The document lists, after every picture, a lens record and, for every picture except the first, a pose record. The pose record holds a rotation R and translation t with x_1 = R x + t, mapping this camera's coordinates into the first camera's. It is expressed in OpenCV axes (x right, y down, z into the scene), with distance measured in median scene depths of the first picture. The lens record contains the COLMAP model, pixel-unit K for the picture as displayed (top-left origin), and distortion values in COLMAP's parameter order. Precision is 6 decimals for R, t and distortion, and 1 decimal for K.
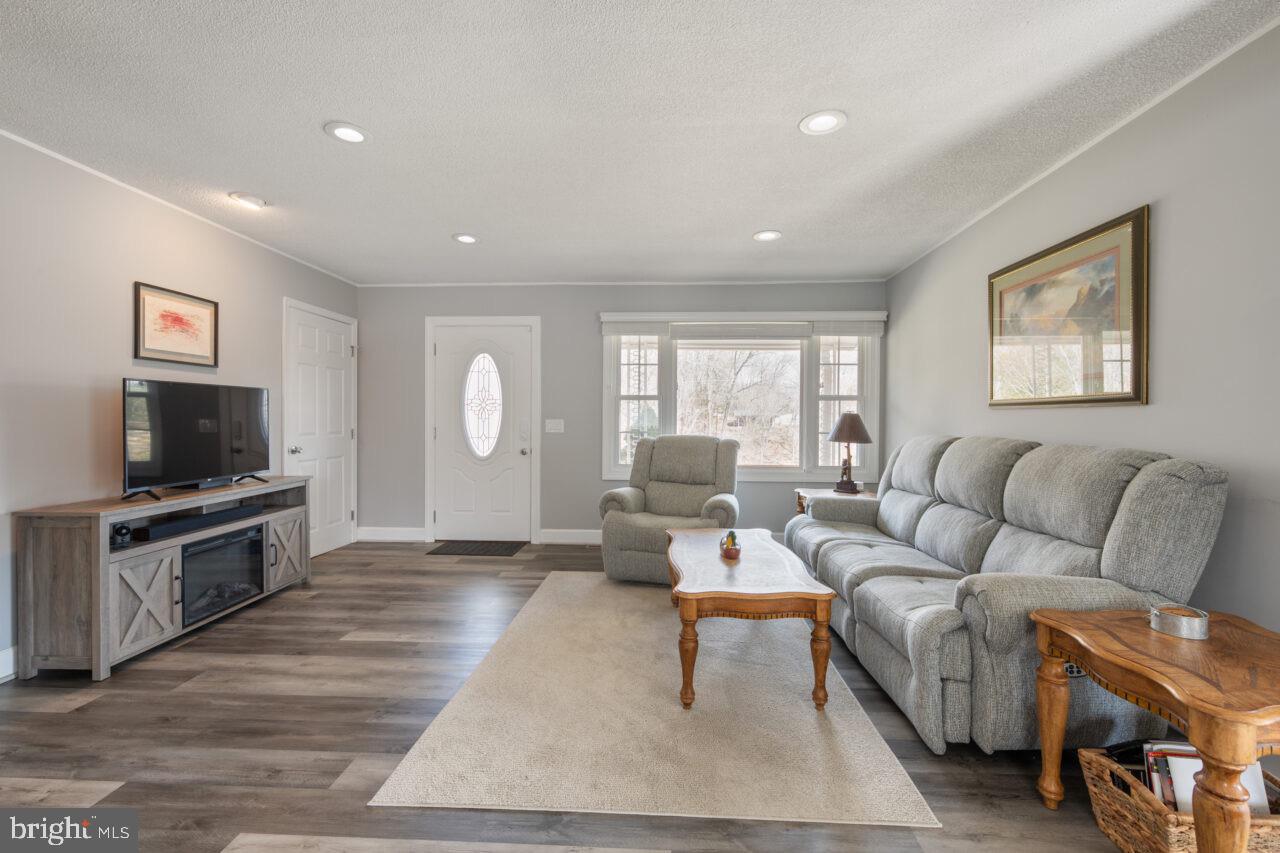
lens RADIAL K [[525.0, 0, 640.0], [0, 525.0, 426.5], [0, 0, 1]] dist [0.000240, 0.000058]
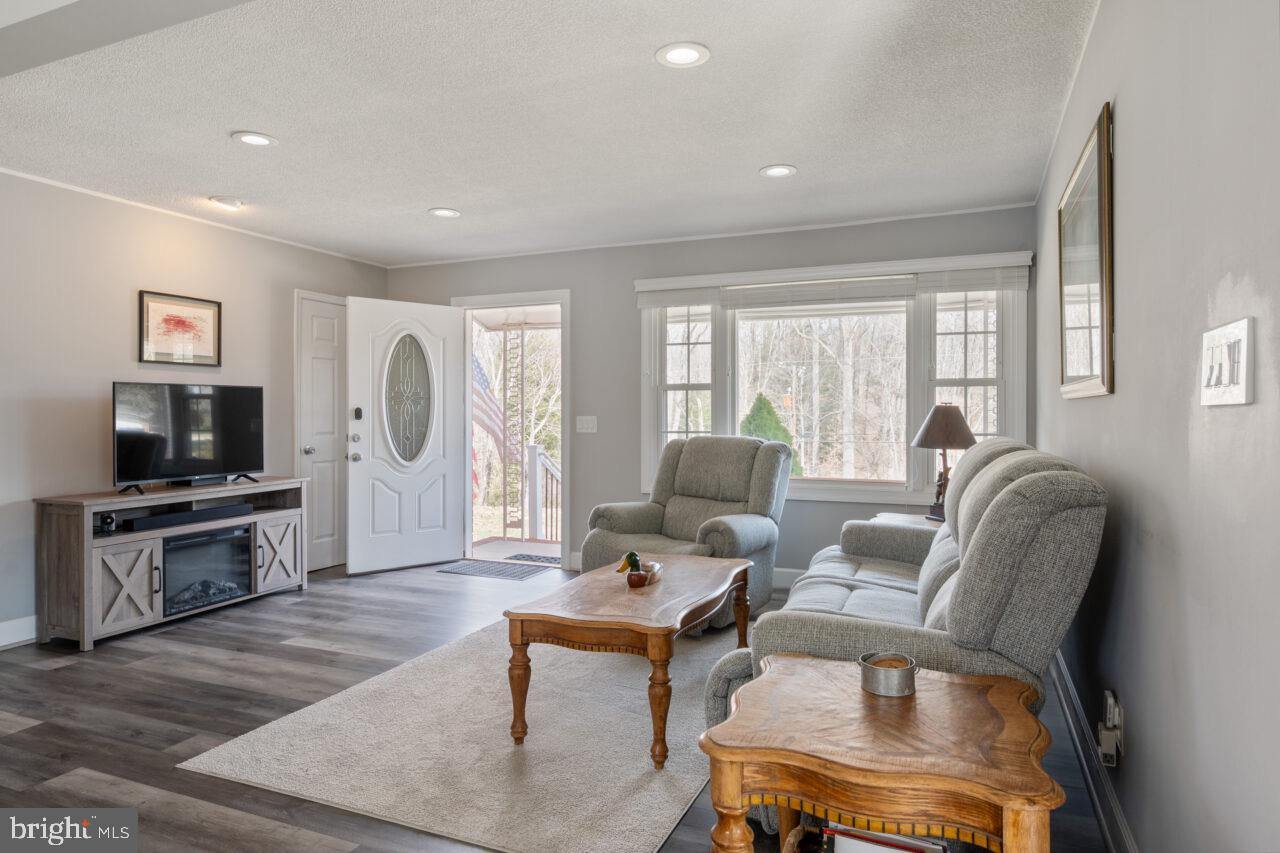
lens RADIAL K [[753.6, 0, 645.8], [0, 753.6, 417.4], [0, 0, 1]] dist [-0.003110, 0.000758]
pose [[0.940782, -0.003879, -0.338991, 0.491180], [0.001035, 0.999963, -0.008570, -0.002201], [0.339011, 0.007712, 0.940751, -0.085895]]
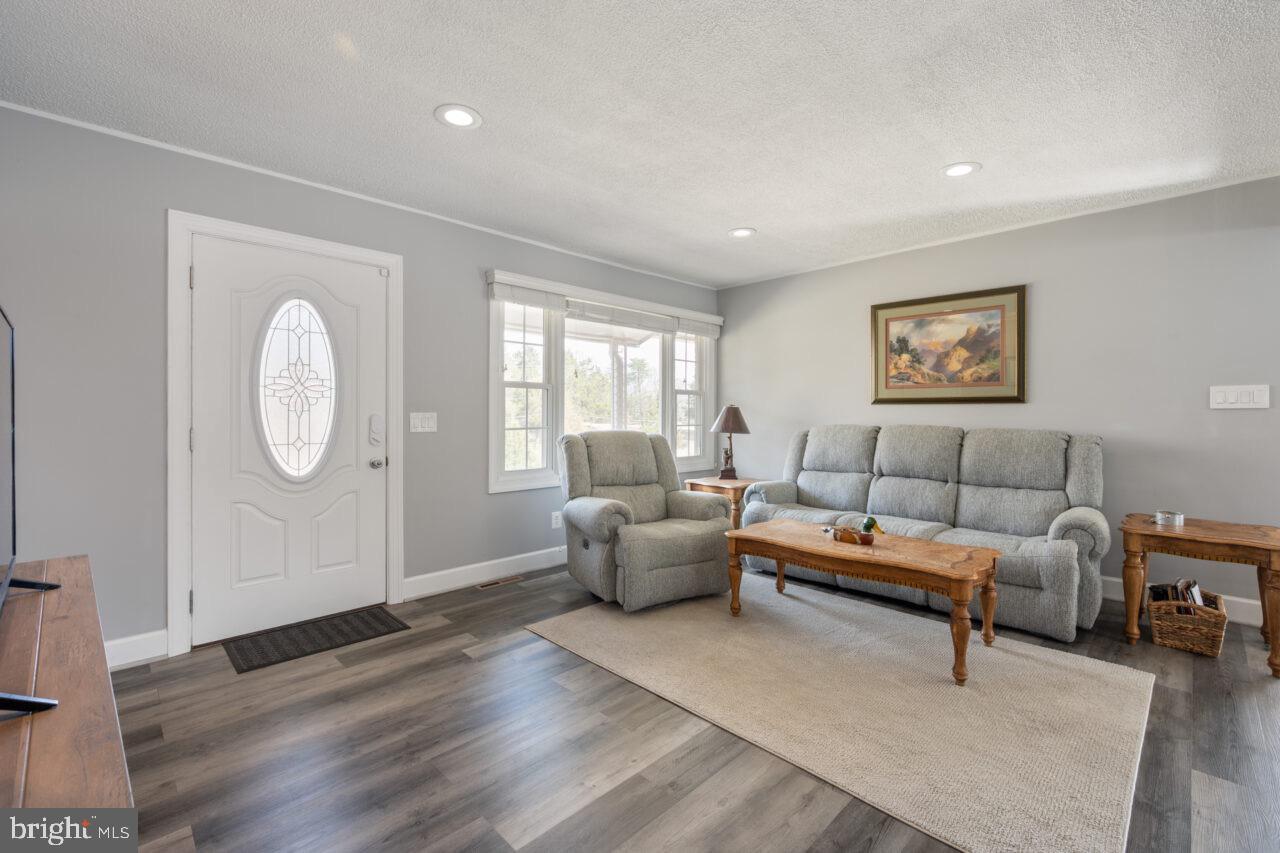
lens RADIAL K [[551.7, 0, 639.6], [0, 551.7, 416.2], [0, 0, 1]] dist [0.000122, 0.000051]
pose [[0.670755, -0.005138, 0.741661, -0.792228], [0.010968, 0.999935, -0.002992, -0.005844], [-0.741598, 0.010141, 0.670768, 0.494667]]
